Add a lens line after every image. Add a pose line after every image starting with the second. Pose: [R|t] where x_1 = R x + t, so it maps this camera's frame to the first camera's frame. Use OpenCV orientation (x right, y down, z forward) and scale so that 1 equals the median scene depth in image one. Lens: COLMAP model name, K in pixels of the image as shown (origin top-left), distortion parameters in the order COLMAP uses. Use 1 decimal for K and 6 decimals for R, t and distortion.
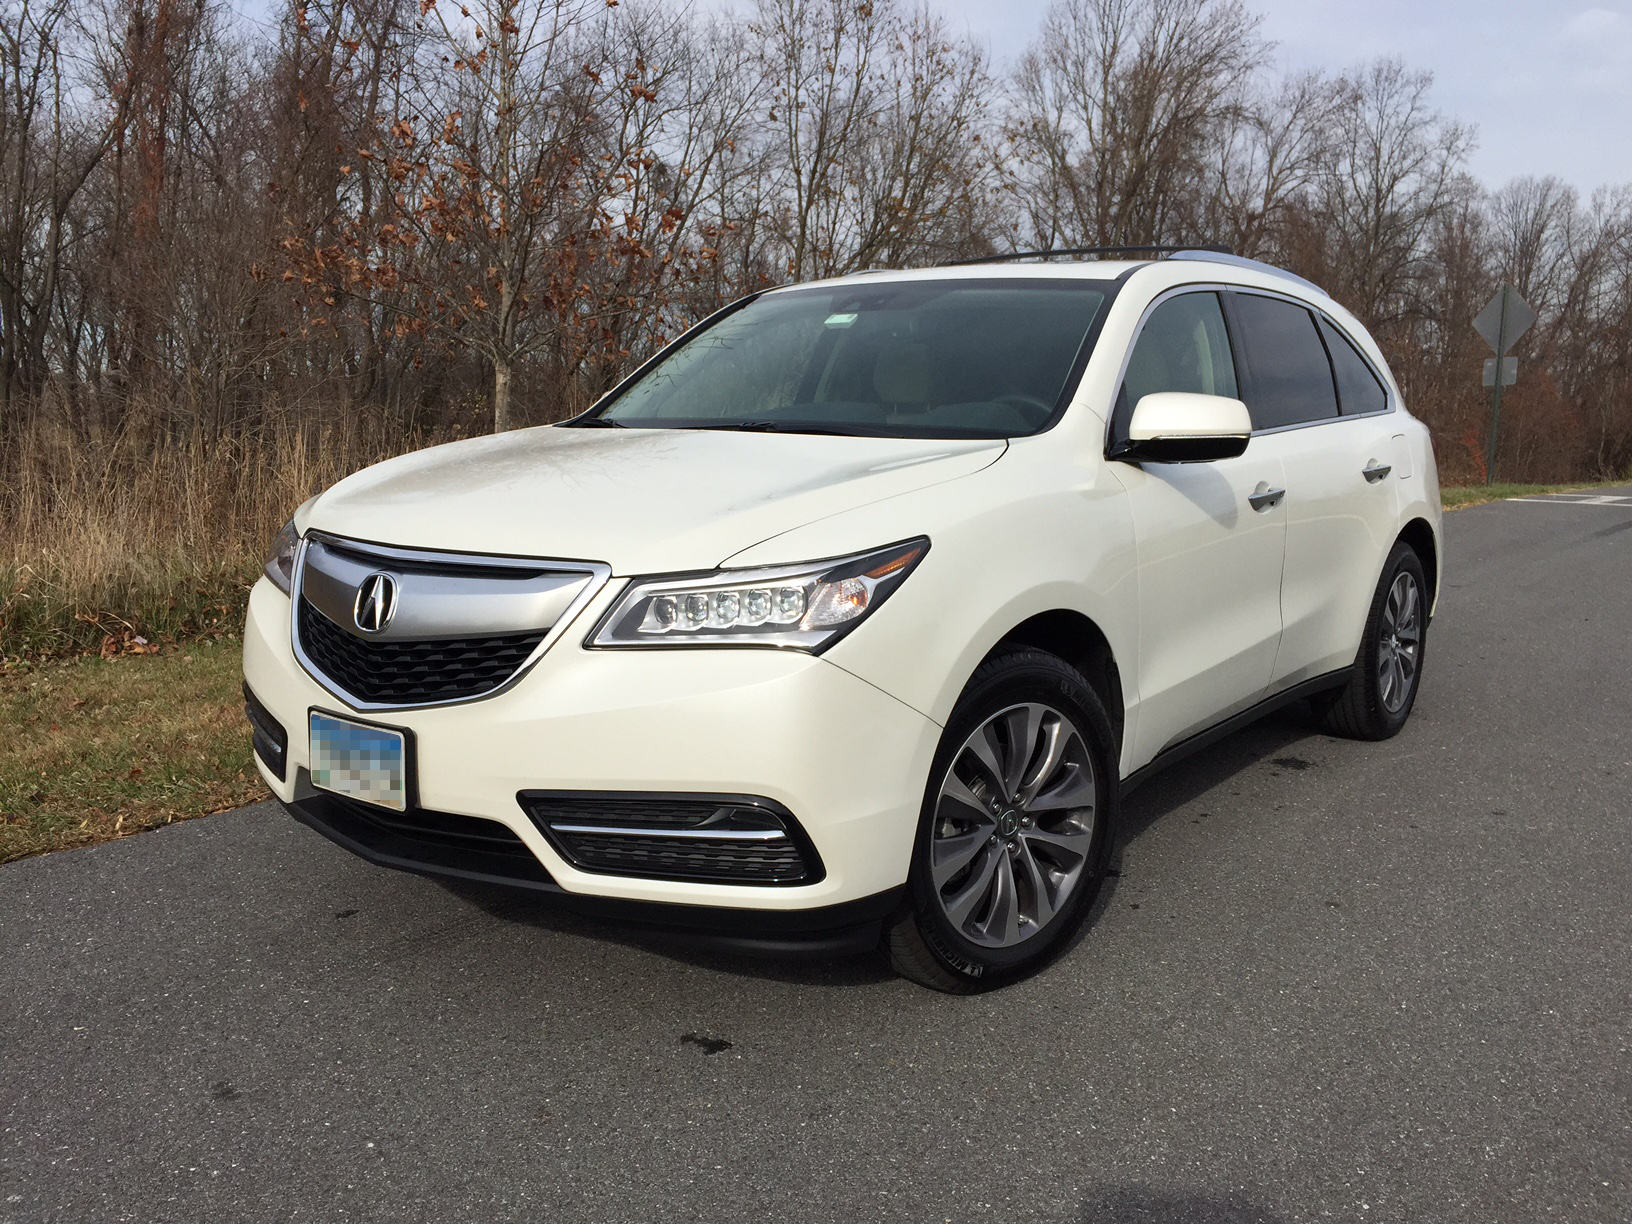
lens RADIAL K [[1392.4, 0, 807.1], [0, 1392.4, 599.6], [0, 0, 1]] dist [0.094501, -0.120347]
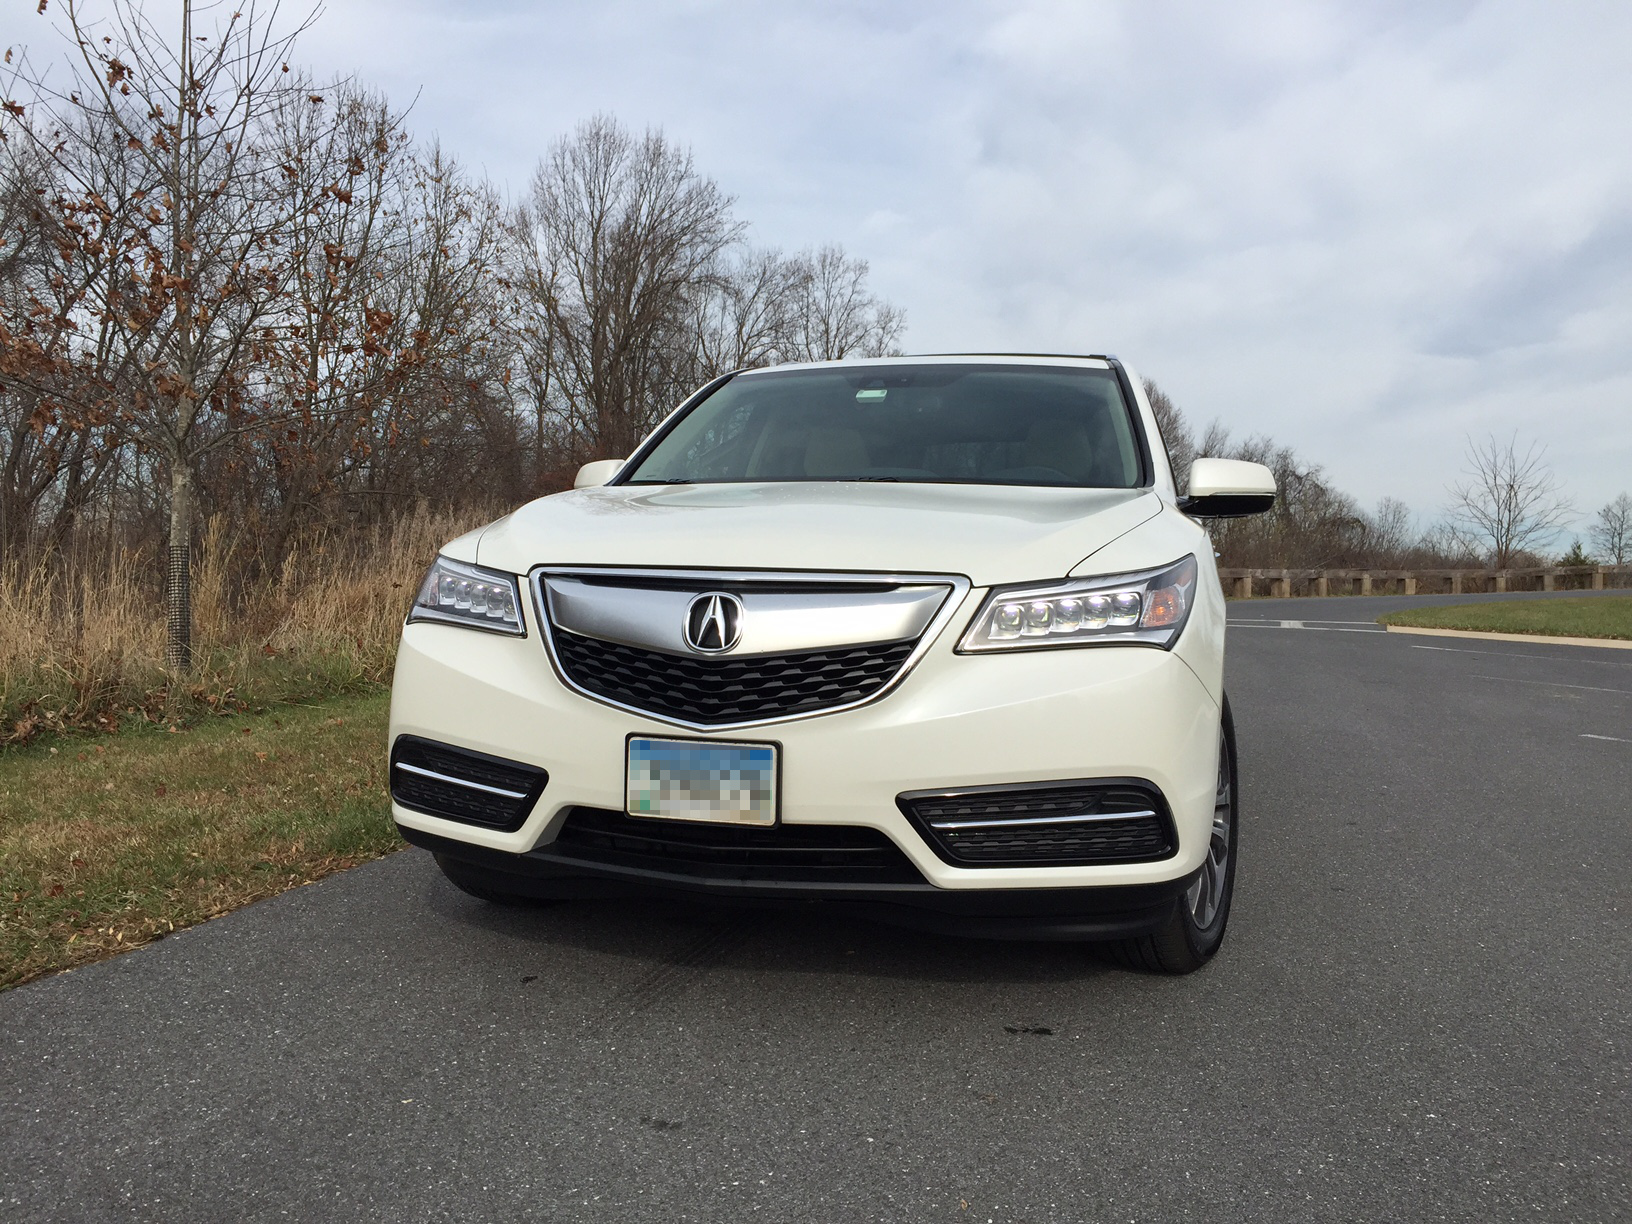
lens RADIAL K [[1392.4, 0, 806.8], [0, 1392.4, 602.2], [0, 0, 1]] dist [0.094501, -0.120347]
pose [[0.929479, -0.008160, 0.368786, -0.405396], [0.045459, 0.994668, -0.092566, 0.055004], [-0.366064, 0.102803, 0.924894, 0.031321]]
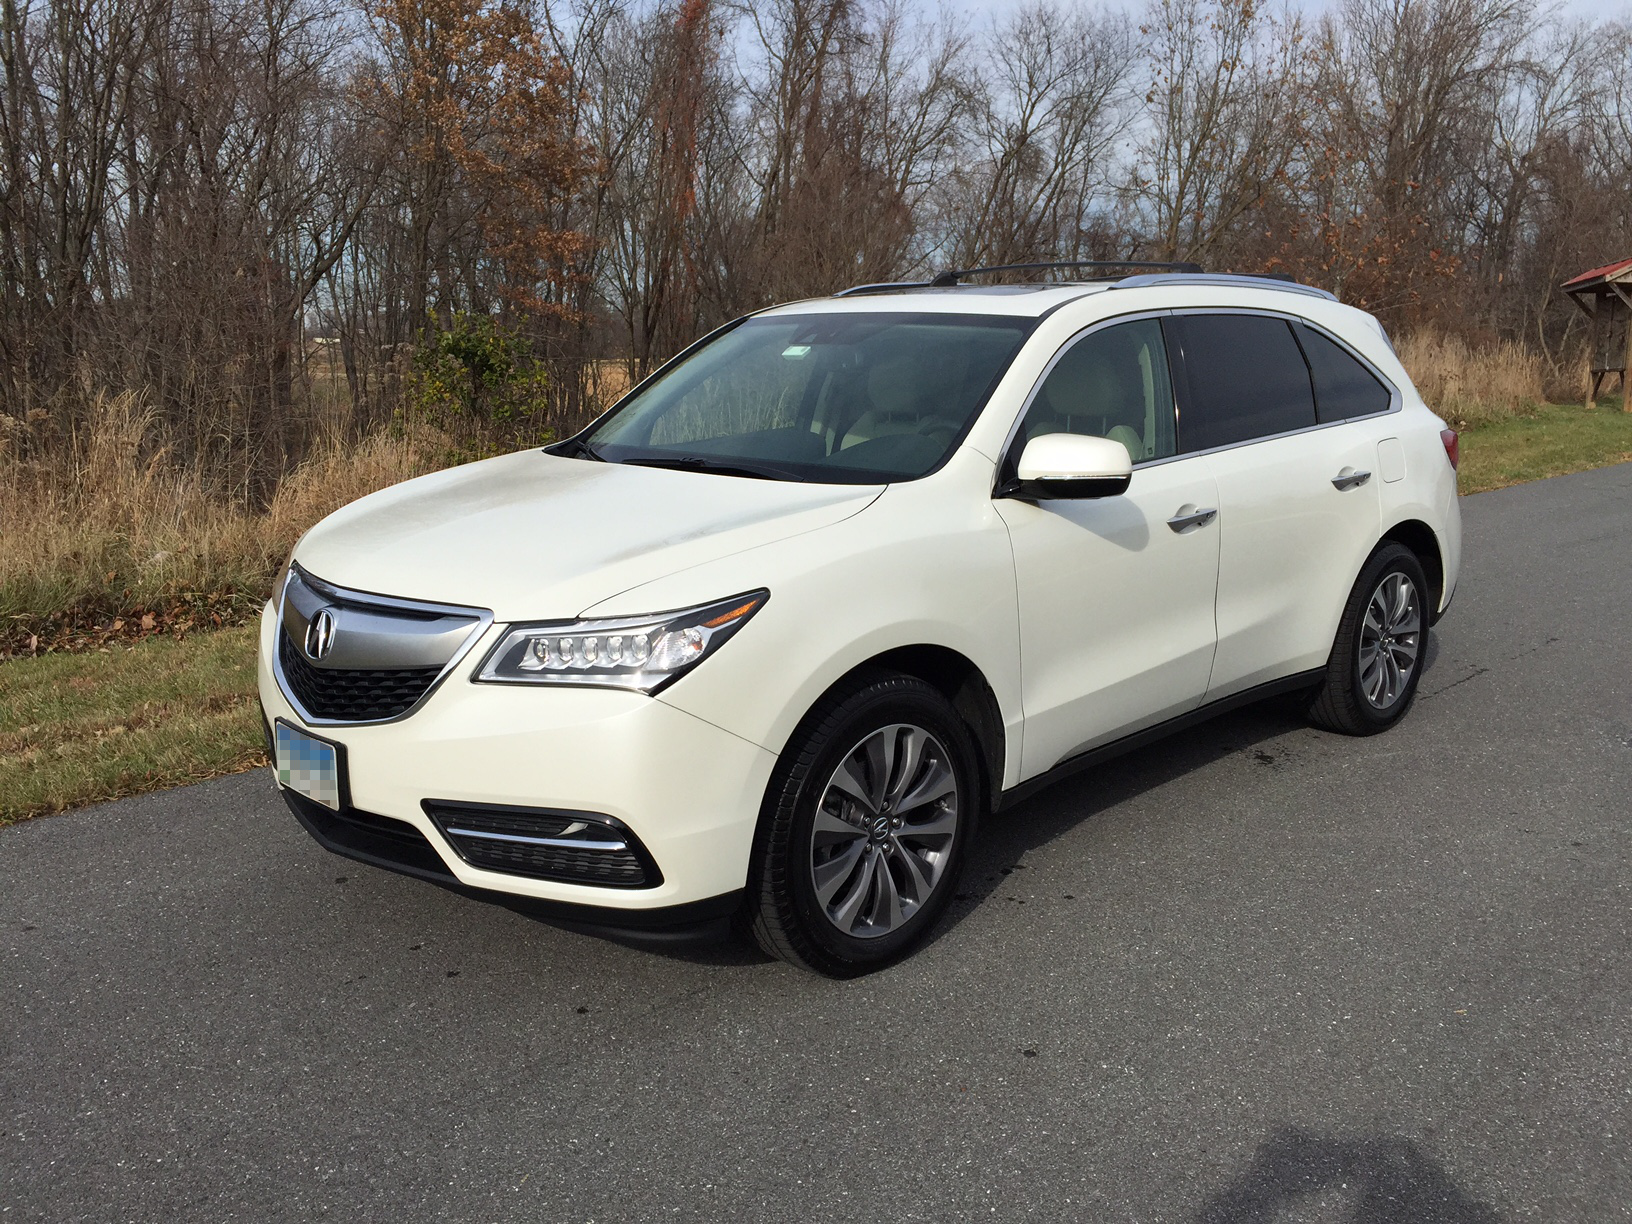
lens RADIAL K [[1392.4, 0, 801.5], [0, 1392.4, 600.0], [0, 0, 1]] dist [0.094501, -0.120347]
pose [[0.990535, 0.012694, -0.136673, 0.171673], [-0.005993, 0.998765, 0.049331, -0.058548], [0.137130, -0.048045, 0.989387, -0.082313]]
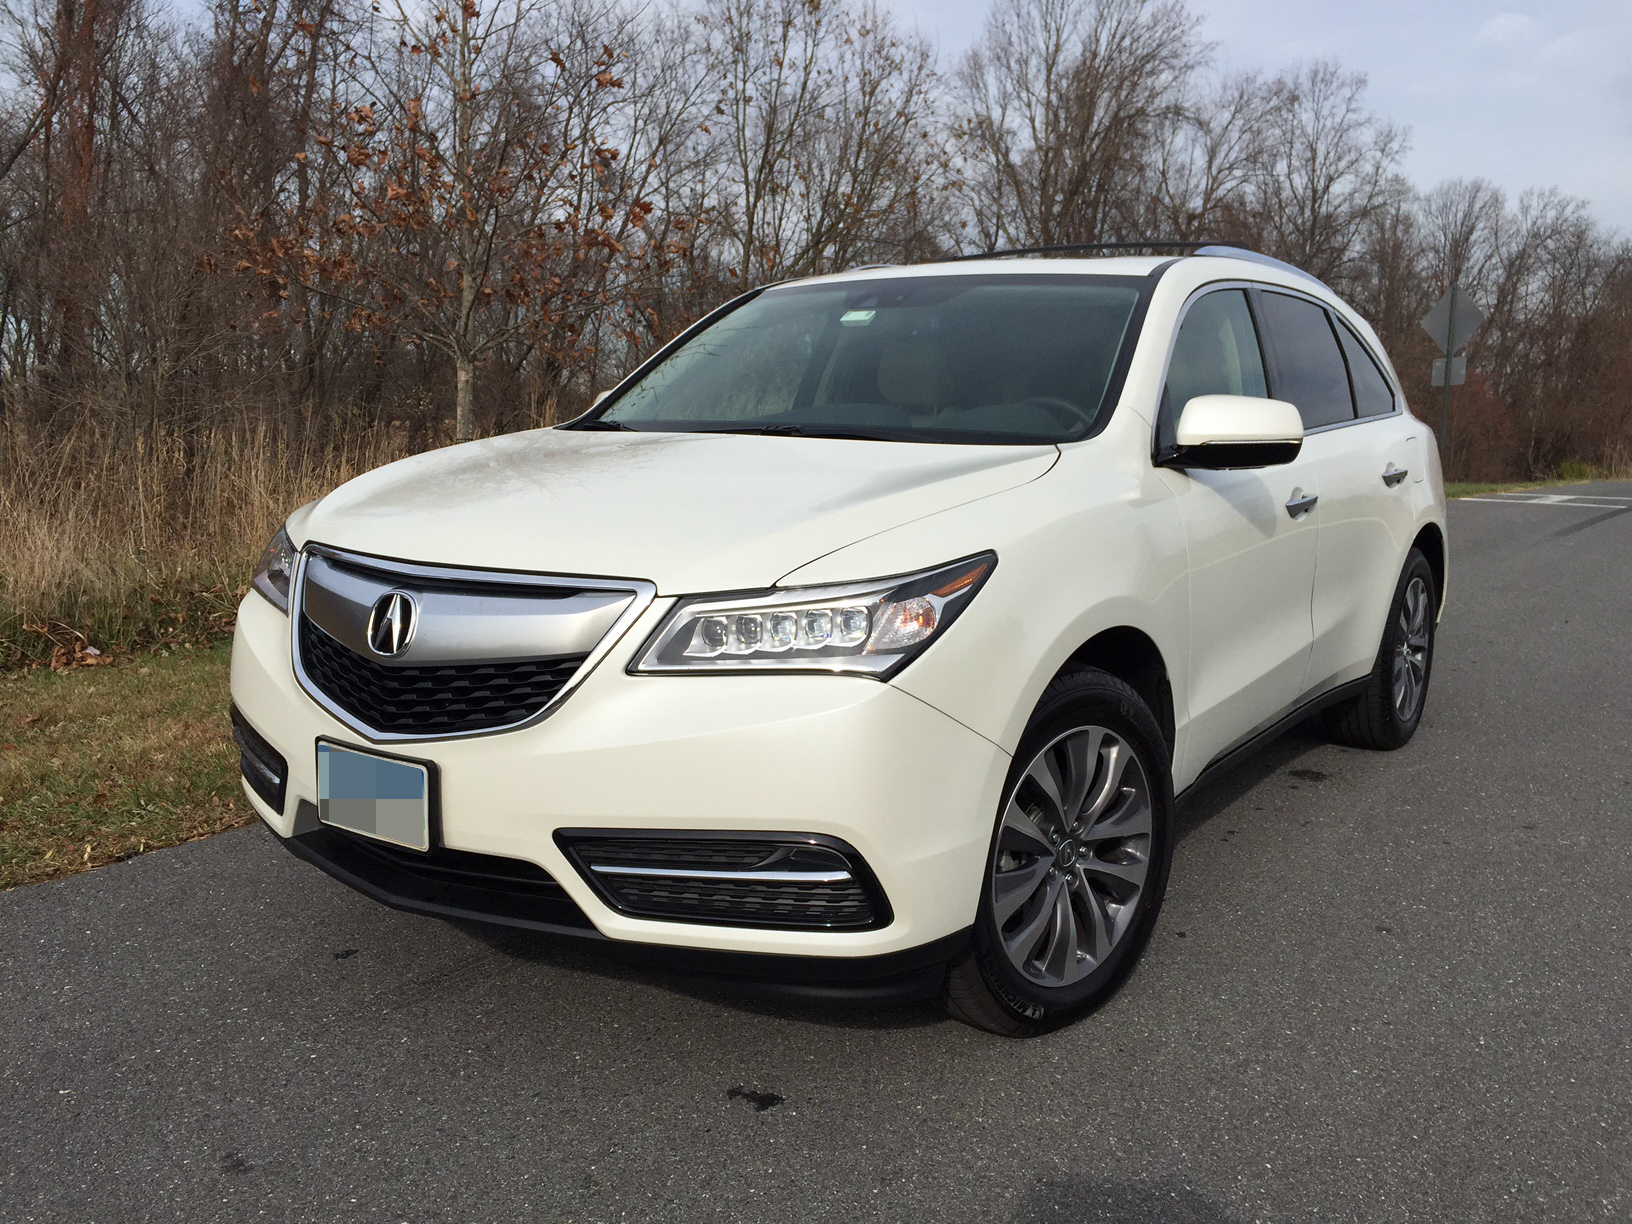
lens RADIAL K [[1392.4, 0, 804.5], [0, 1392.4, 603.7], [0, 0, 1]] dist [0.094501, -0.120347]
pose [[0.999187, -0.003743, 0.040142, -0.049353], [0.003534, 0.999980, 0.005273, -0.009801], [-0.040161, -0.005127, 0.999180, 0.047660]]
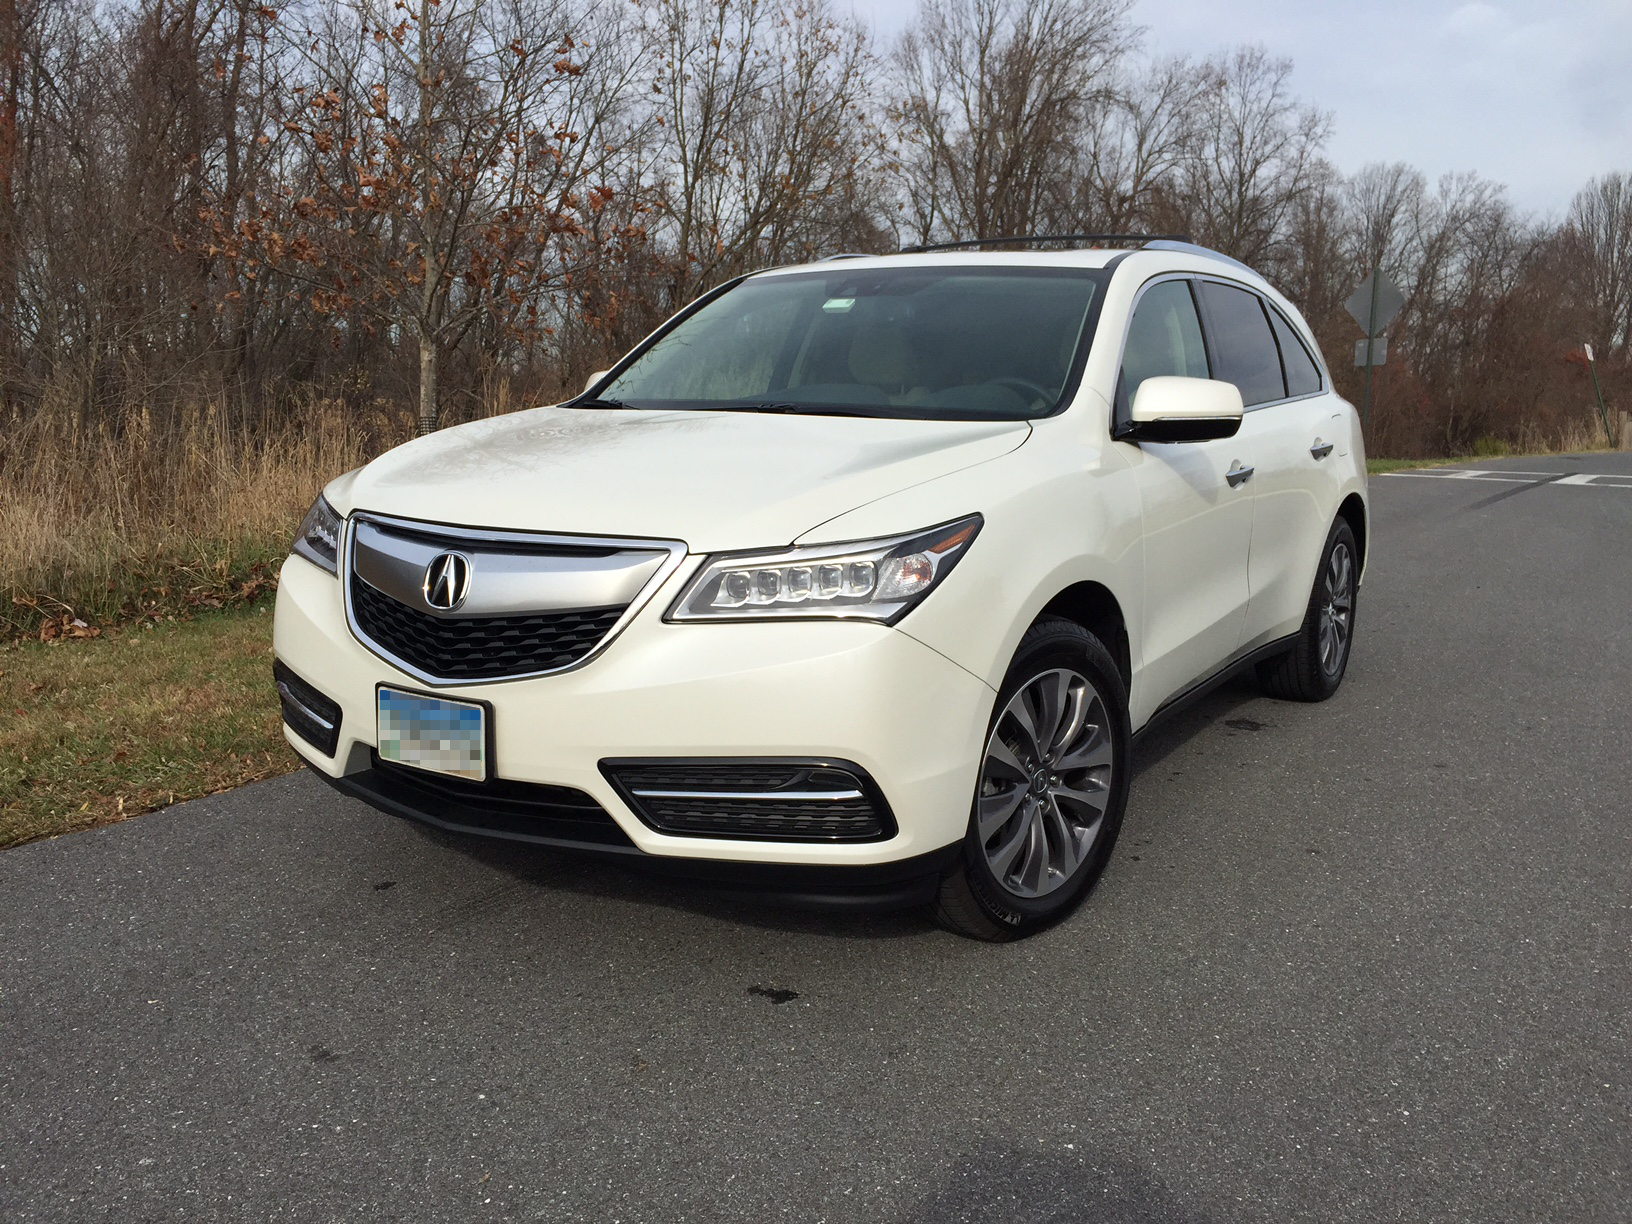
lens RADIAL K [[1392.4, 0, 805.1], [0, 1392.4, 603.1], [0, 0, 1]] dist [0.094501, -0.120347]
pose [[0.996210, -0.011458, 0.086220, -0.088621], [0.009854, 0.999771, 0.019007, 0.001224], [-0.086418, -0.018086, 0.996095, -0.031540]]
